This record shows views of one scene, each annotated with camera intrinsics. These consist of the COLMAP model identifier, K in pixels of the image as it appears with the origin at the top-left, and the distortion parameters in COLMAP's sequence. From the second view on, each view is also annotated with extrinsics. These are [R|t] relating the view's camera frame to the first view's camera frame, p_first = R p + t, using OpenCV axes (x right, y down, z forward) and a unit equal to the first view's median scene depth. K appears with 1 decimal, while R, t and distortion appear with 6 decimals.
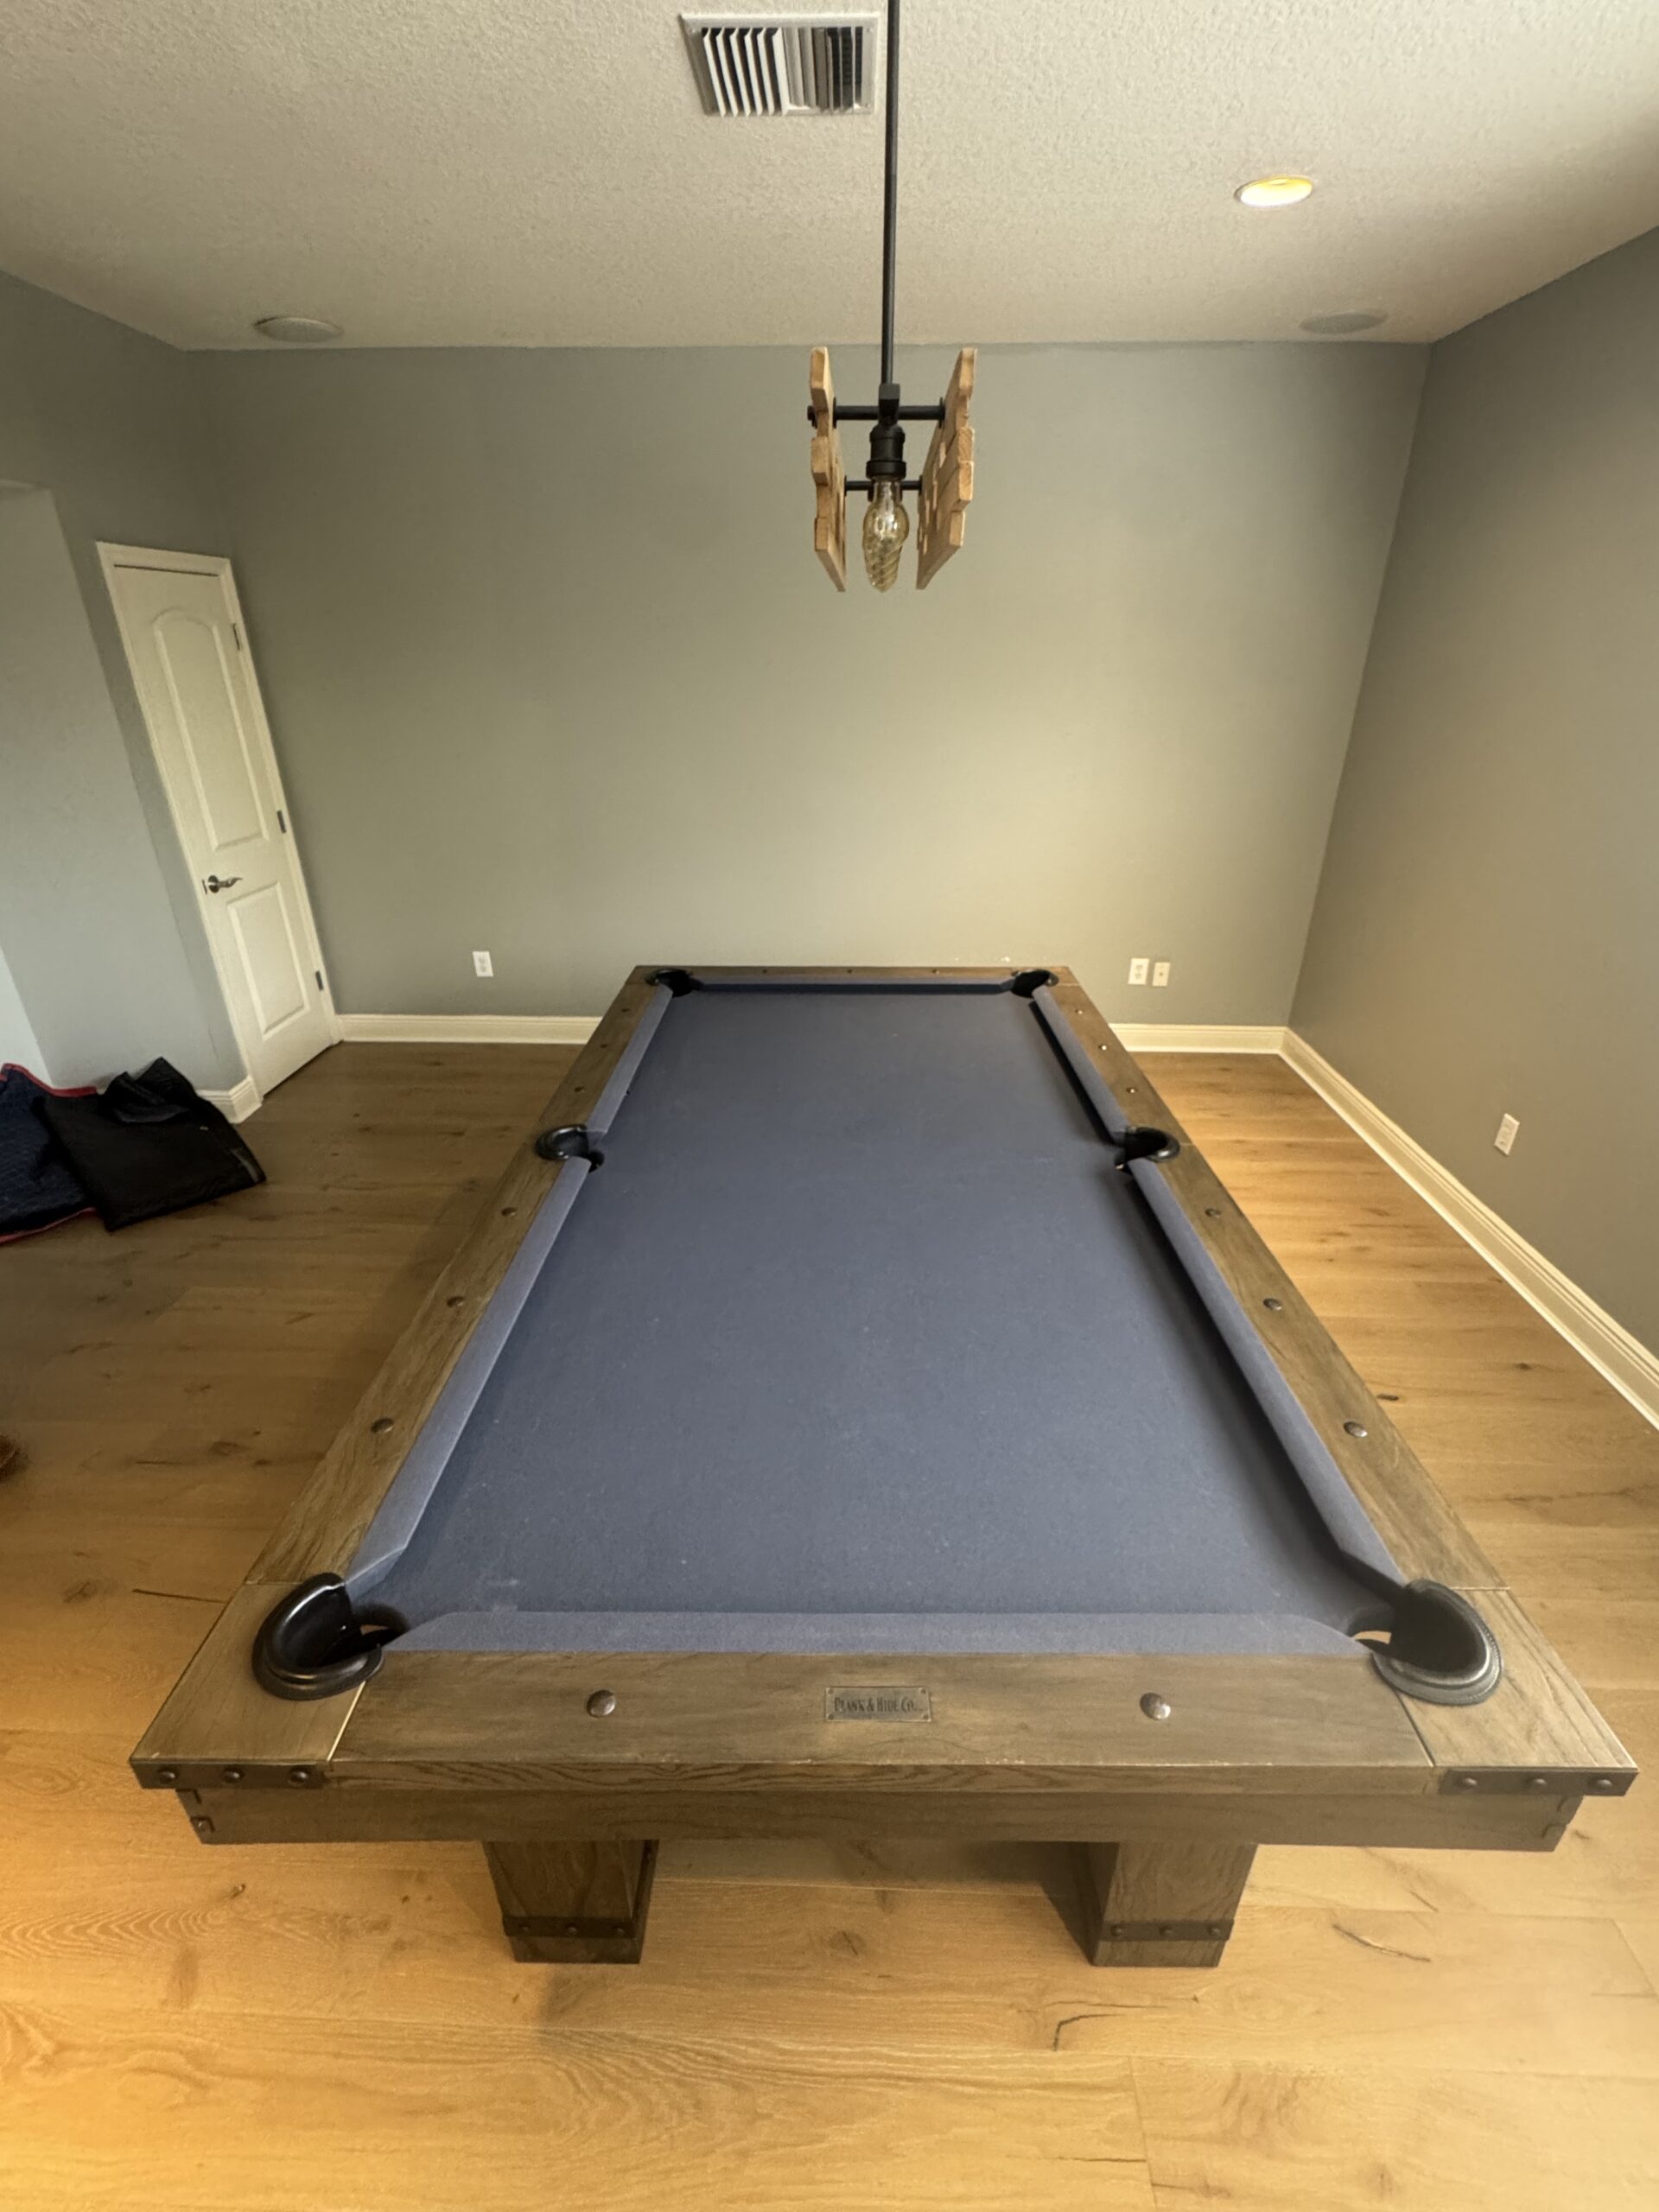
lens RADIAL K [[962.4, 0, 825.2], [0, 962.4, 1107.4], [0, 0, 1]] dist [-0.001478, -0.001229]
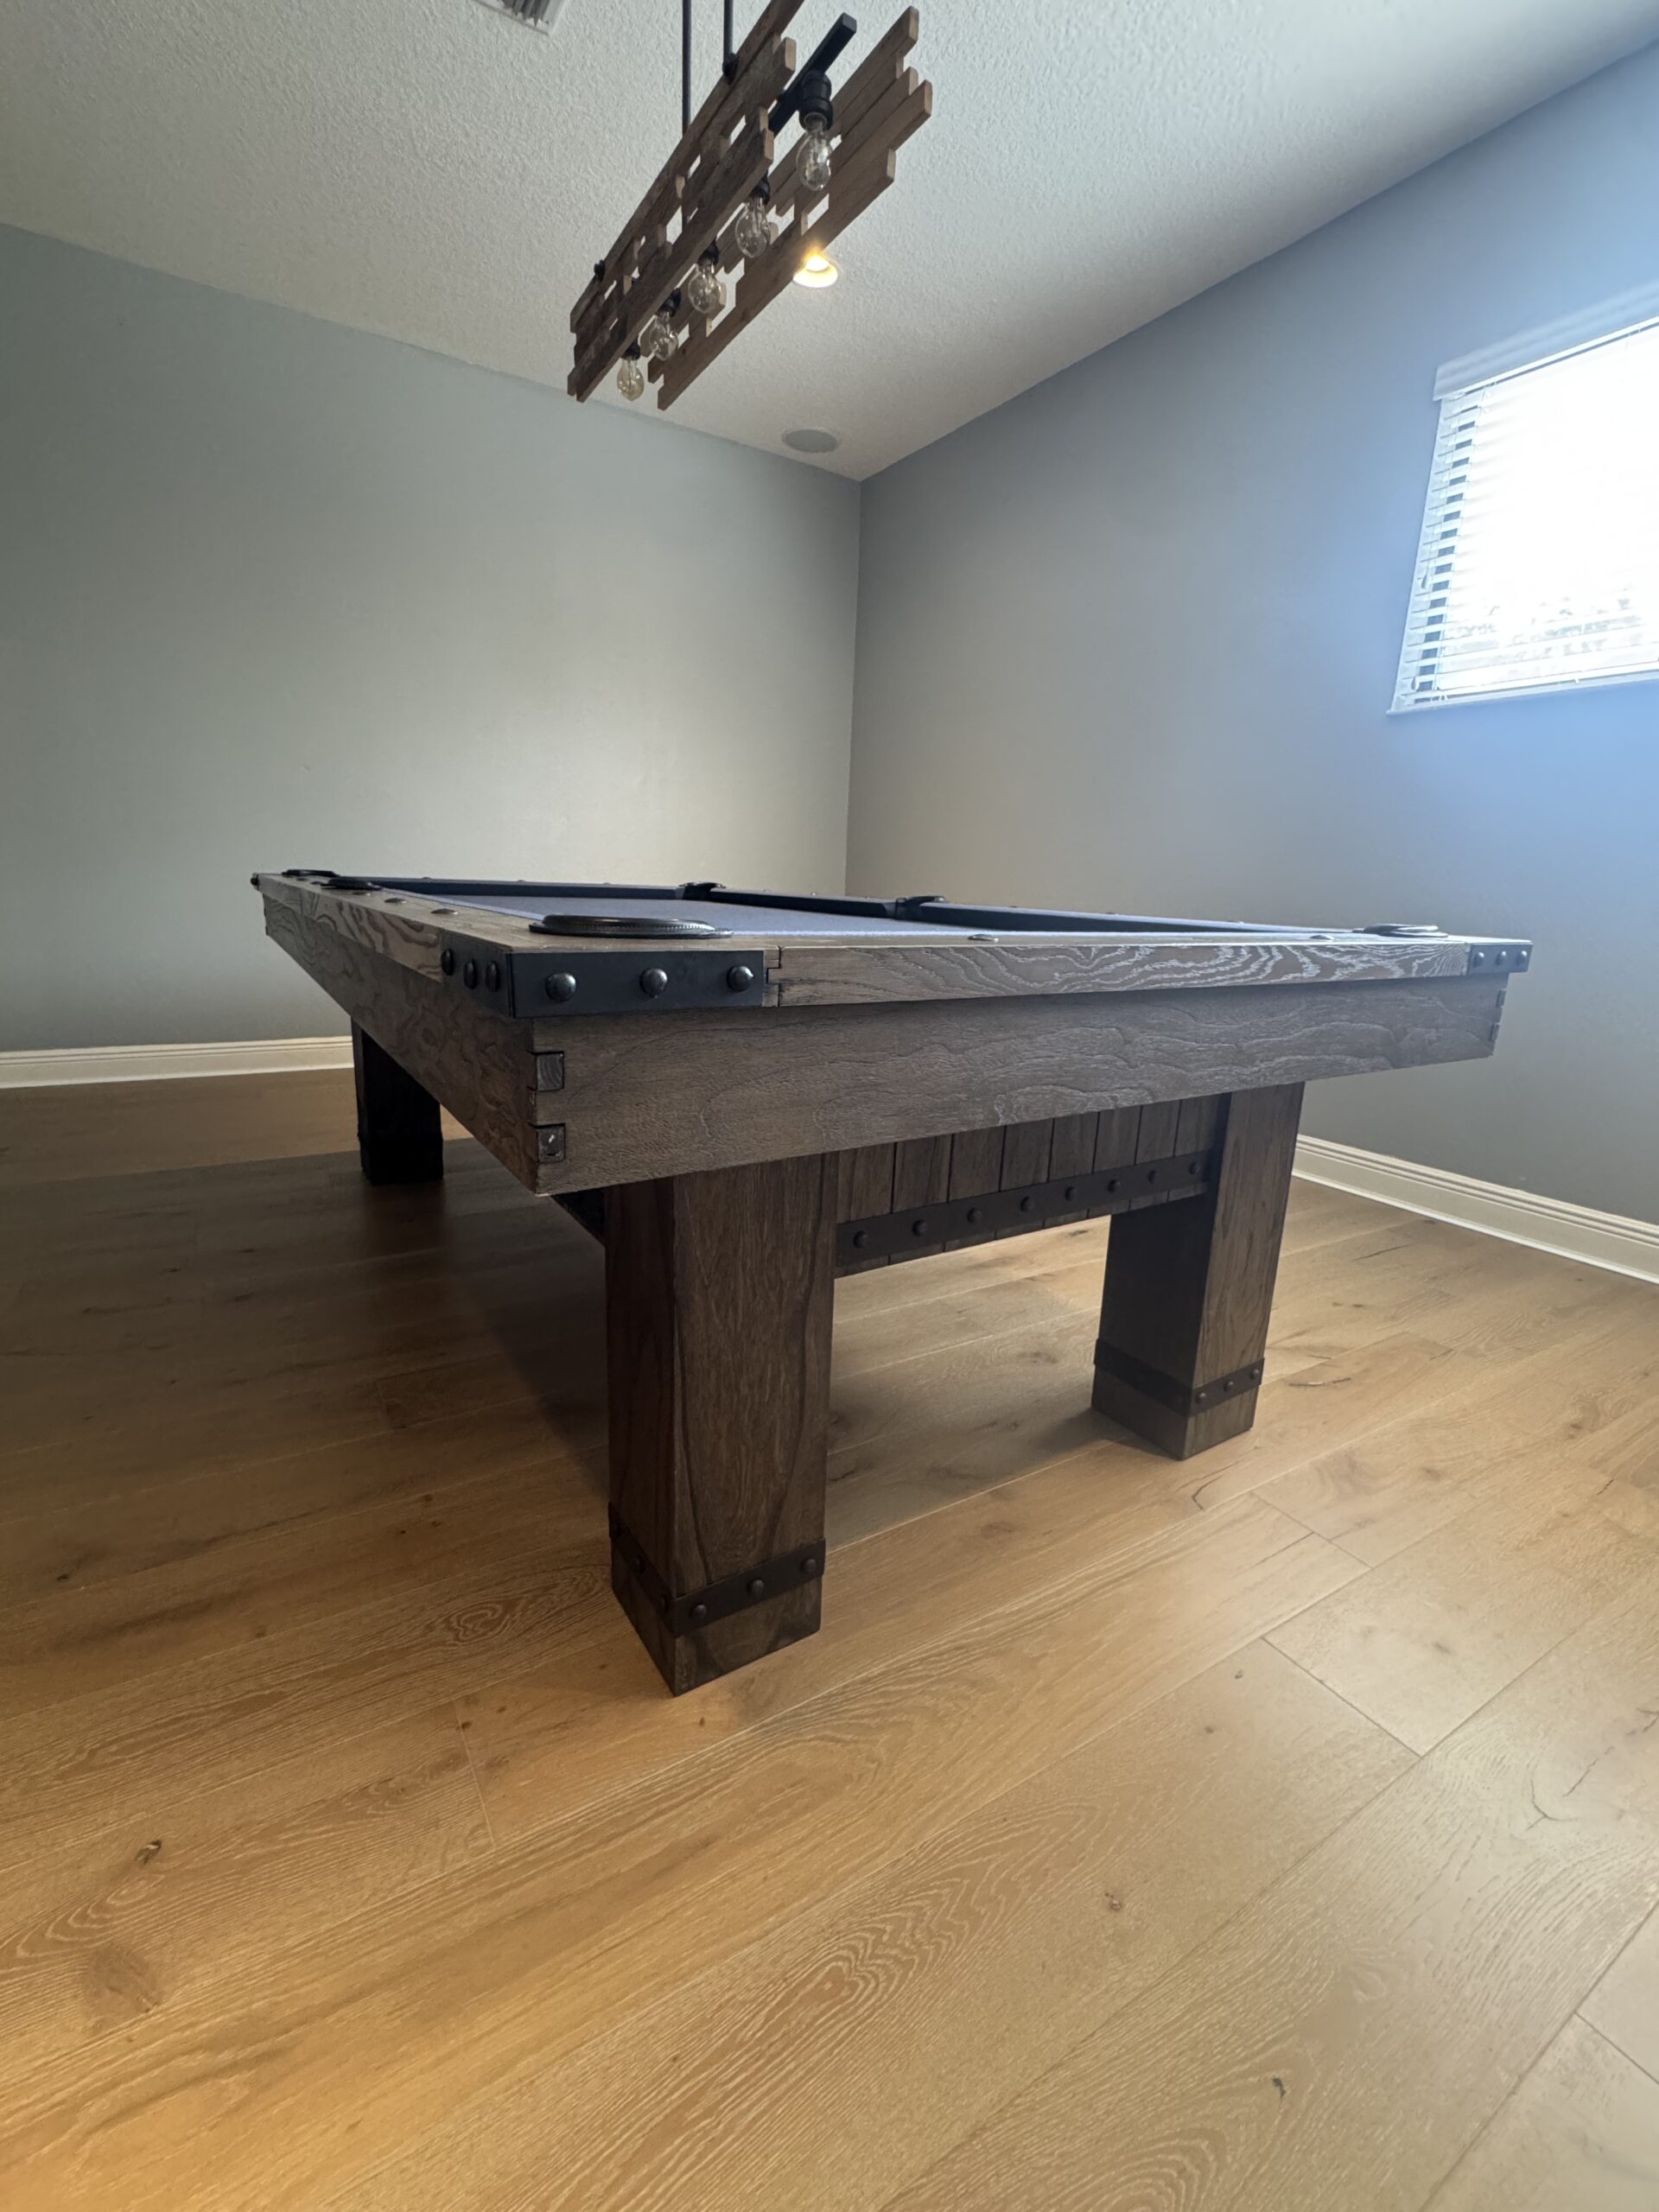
lens RADIAL K [[962.4, 0, 825.2], [0, 962.4, 1107.4], [0, 0, 1]] dist [-0.001478, -0.001229]
pose [[0.830943, -0.093894, 0.548377, -0.596362], [0.200573, 0.969932, -0.137850, 0.596261], [-0.518945, 0.224536, 0.824791, 0.251610]]
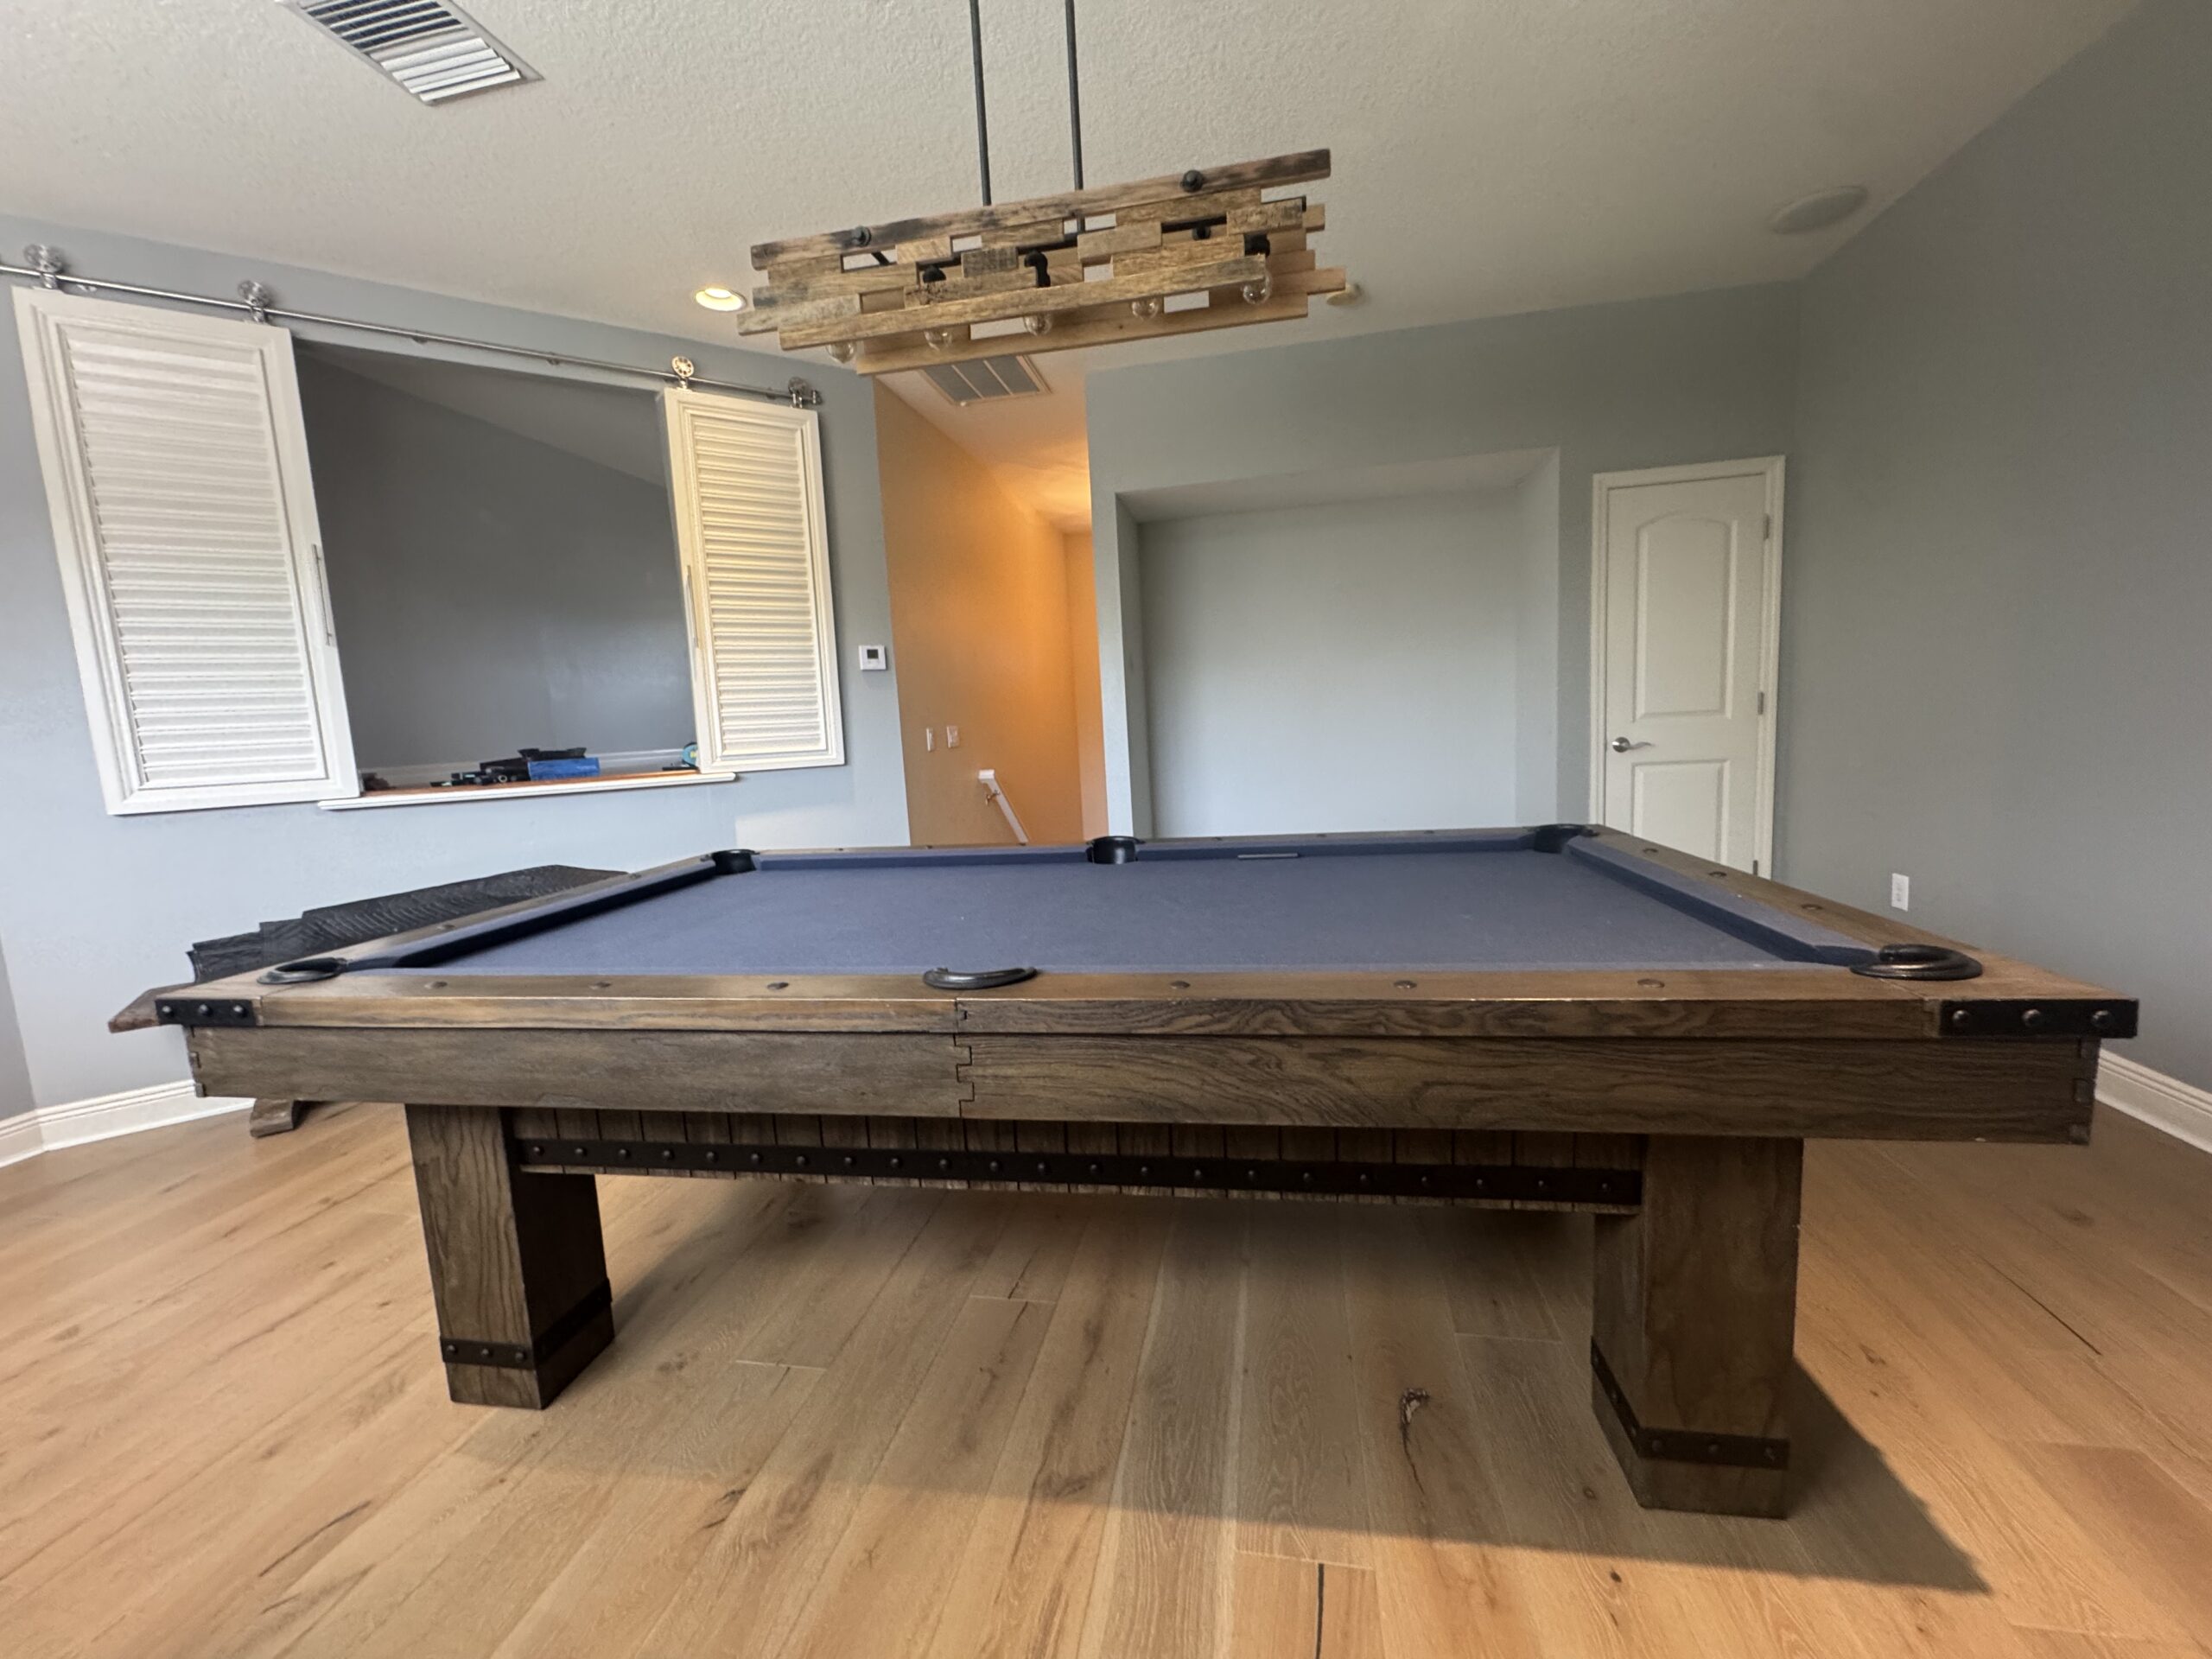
lens RADIAL K [[876.0, 0, 1106.0], [0, 876.0, 829.5], [0, 0, 1]] dist [-0.000221, 0.000089]
pose [[-0.147820, 0.133703, -0.979935, 1.294675], [-0.377184, 0.908313, 0.180828, -0.277321], [0.914265, 0.396346, -0.083836, 1.585666]]
